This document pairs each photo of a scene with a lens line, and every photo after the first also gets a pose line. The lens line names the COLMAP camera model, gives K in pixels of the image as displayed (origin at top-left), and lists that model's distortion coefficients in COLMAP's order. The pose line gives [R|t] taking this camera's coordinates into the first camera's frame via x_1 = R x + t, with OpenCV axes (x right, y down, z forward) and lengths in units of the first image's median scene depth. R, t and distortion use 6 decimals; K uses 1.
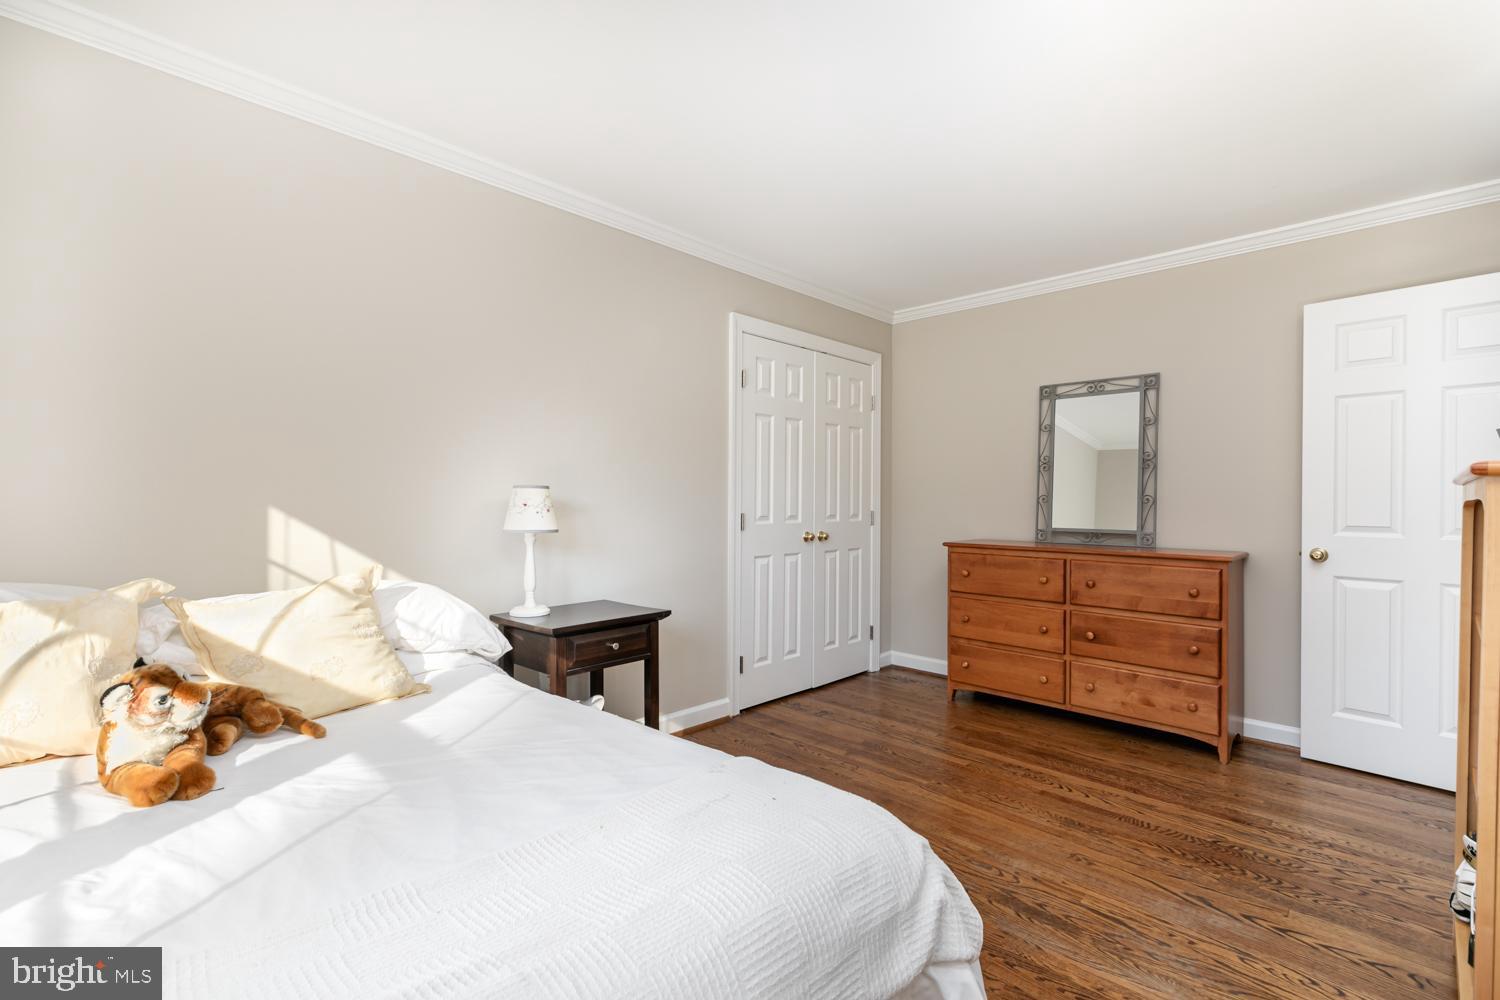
lens RADIAL K [[671.1, 0, 756.1], [0, 671.1, 502.1], [0, 0, 1]] dist [0.003667, 0.000096]
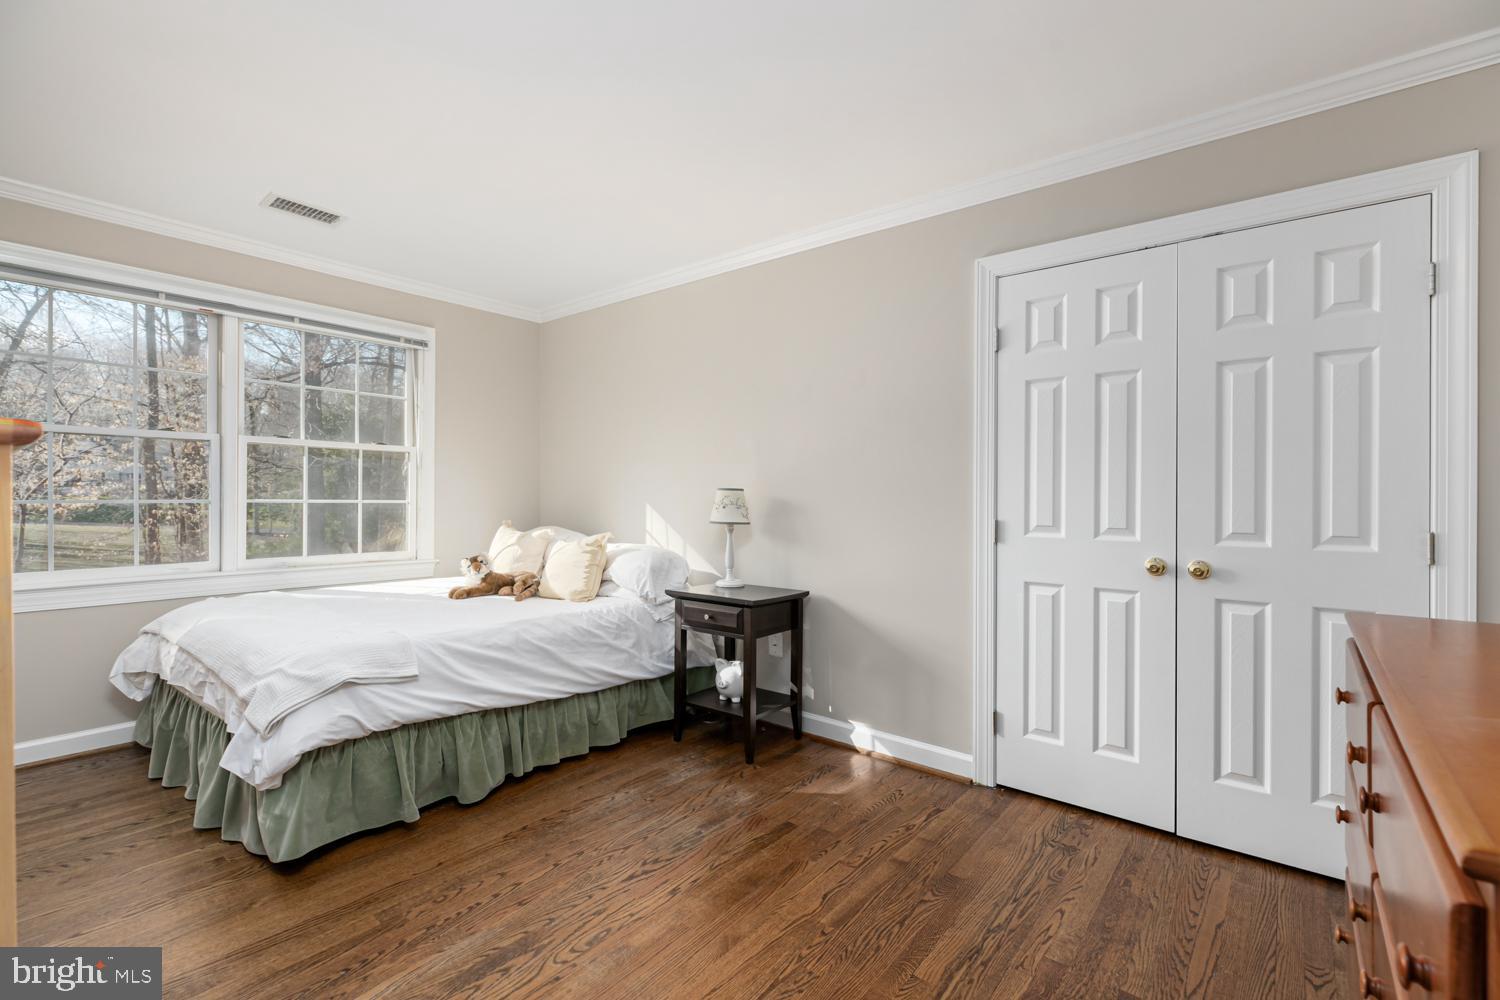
lens RADIAL K [[671.1, 0, 754.9], [0, 671.1, 499.1], [0, 0, 1]] dist [0.003667, 0.000096]
pose [[0.080777, -0.007704, -0.996702, 0.735936], [-0.016539, 0.999822, -0.009069, 0.004985], [0.996595, 0.017217, 0.080635, 0.700457]]
